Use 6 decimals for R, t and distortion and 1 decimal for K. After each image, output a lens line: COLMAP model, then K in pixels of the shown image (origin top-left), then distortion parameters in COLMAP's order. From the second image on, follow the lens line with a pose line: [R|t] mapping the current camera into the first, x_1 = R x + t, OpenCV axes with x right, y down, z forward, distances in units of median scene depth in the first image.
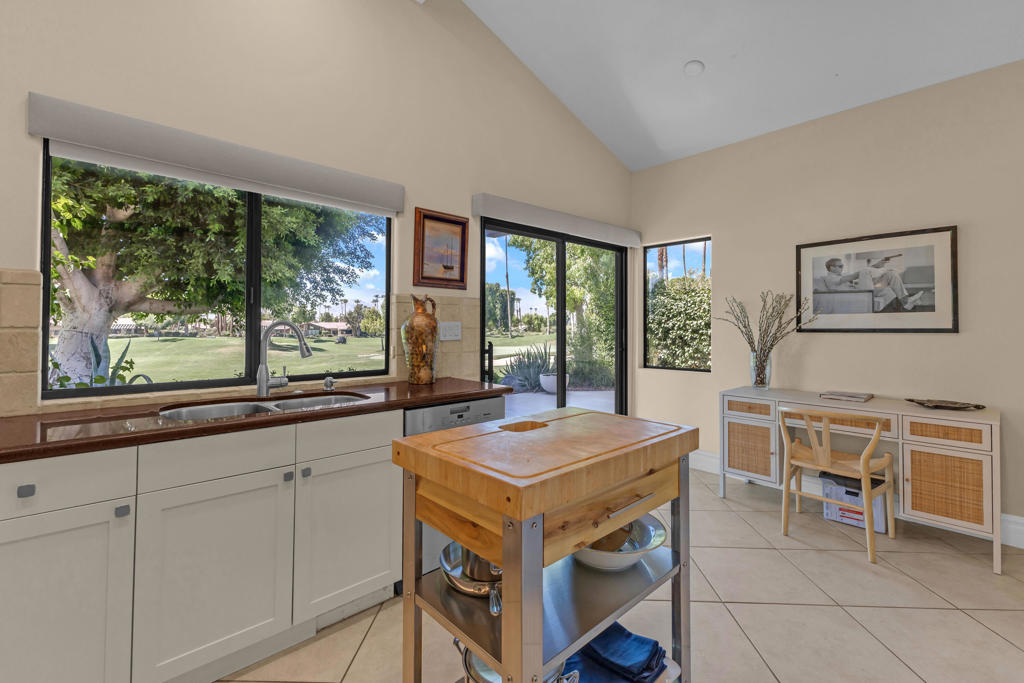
lens RADIAL K [[444.1, 0, 510.7], [0, 444.1, 321.1], [0, 0, 1]] dist [0.012271, -0.002672]
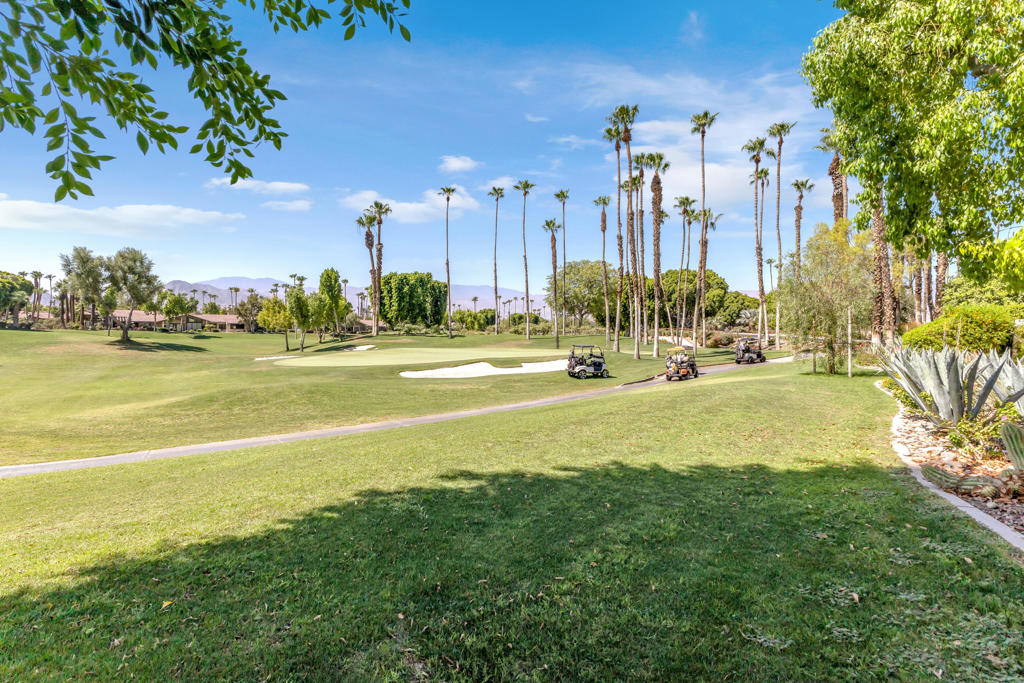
lens RADIAL K [[471.8, 0, 504.4], [0, 471.8, 318.2], [0, 0, 1]] dist [-0.005698, -0.000789]
pose [[0.986460, 0.022102, 0.162505, -0.600671], [-0.021817, 0.999756, -0.003542, 0.027079], [-0.162543, -0.000052, 0.986701, 1.521689]]
